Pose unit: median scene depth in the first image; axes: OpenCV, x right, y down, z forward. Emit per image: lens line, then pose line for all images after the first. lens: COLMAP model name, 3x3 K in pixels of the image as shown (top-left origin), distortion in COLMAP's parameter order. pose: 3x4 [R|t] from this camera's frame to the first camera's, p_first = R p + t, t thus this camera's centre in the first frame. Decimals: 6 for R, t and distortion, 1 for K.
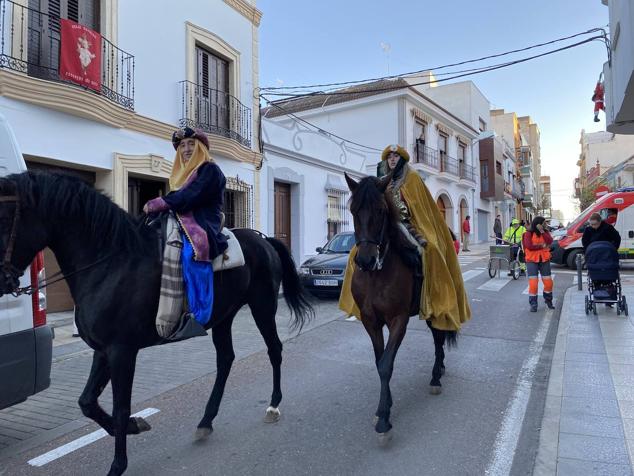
lens RADIAL K [[479.2, 0, 289.2], [0, 479.2, 227.2], [0, 0, 1]] dist [-0.002438, -0.004959]
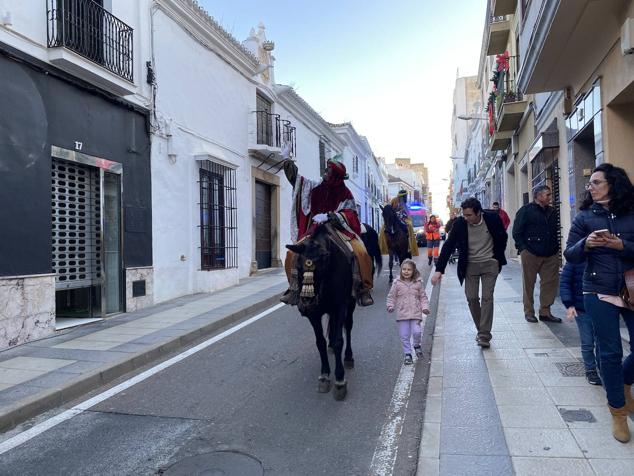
lens RADIAL K [[486.8, 0, 317.0], [0, 486.8, 238.0], [0, 0, 1]] dist [0.108383, -0.191407]
pose [[0.961098, -0.023146, 0.275236, -0.879789], [0.020332, 0.999708, 0.013074, 0.033417], [-0.275458, -0.006969, 0.961288, -1.466077]]
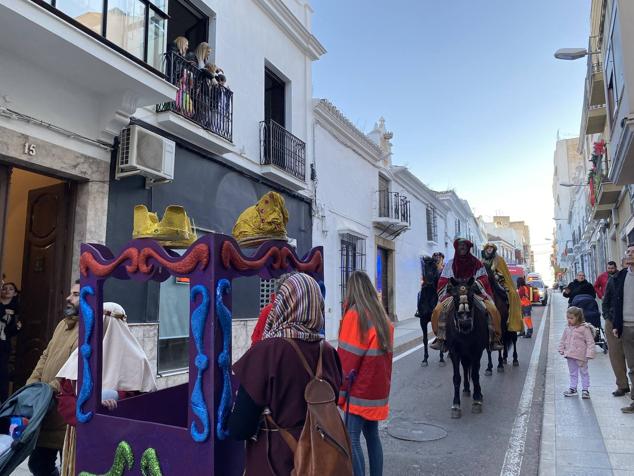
lens RADIAL K [[487.6, 0, 315.0], [0, 487.6, 244.7], [0, 0, 1]] dist [0.049853, -0.084477]
pose [[0.995835, 0.005042, 0.091036, -0.926044], [0.003344, 0.995779, -0.091724, 0.031584], [-0.091114, 0.091647, 0.991614, -1.540917]]
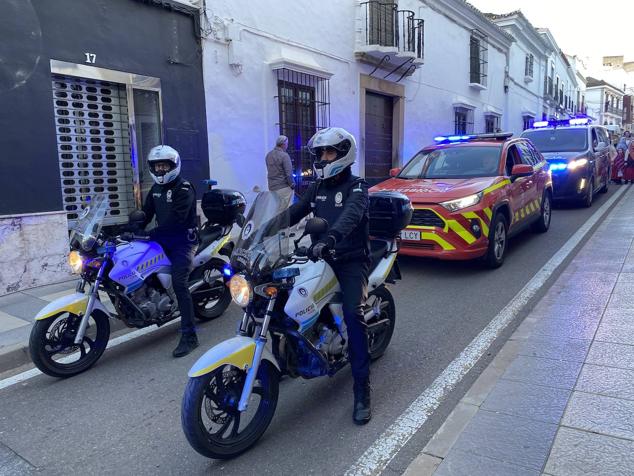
lens RADIAL K [[483.2, 0, 311.9], [0, 483.2, 239.2], [0, 0, 1]] dist [0.030147, -0.029970]
pose [[0.995126, -0.024614, -0.095495, -0.817928], [0.040351, 0.985208, 0.166544, 0.032826], [0.089983, -0.169586, 0.981399, -1.403785]]
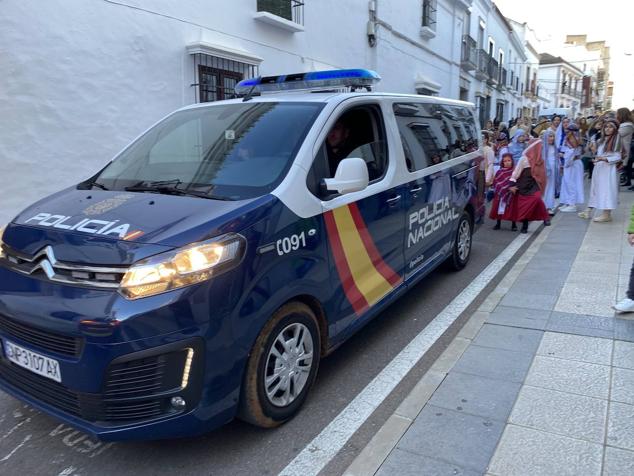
lens RADIAL K [[480.6, 0, 309.0], [0, 480.6, 236.7], [0, 0, 1]] dist [0.028977, -0.040301]
pose [[0.999064, -0.004830, -0.042996, -0.648378], [0.013807, 0.977383, 0.211024, 0.026277], [0.041005, -0.211420, 0.976535, -1.122547]]
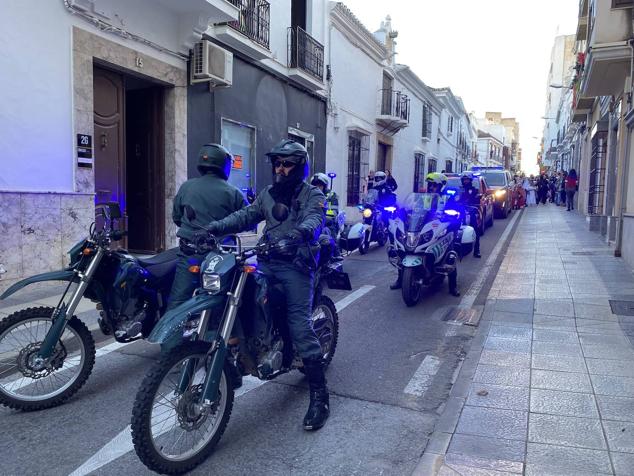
lens RADIAL K [[492.1, 0, 319.4], [0, 492.1, 241.3], [0, 0, 1]] dist [0.014544, -0.010047]
pose [[0.991729, 0.005503, 0.128234, -0.956589], [-0.020762, 0.992801, 0.117965, 0.035800], [-0.126662, -0.119652, 0.984703, -1.611350]]
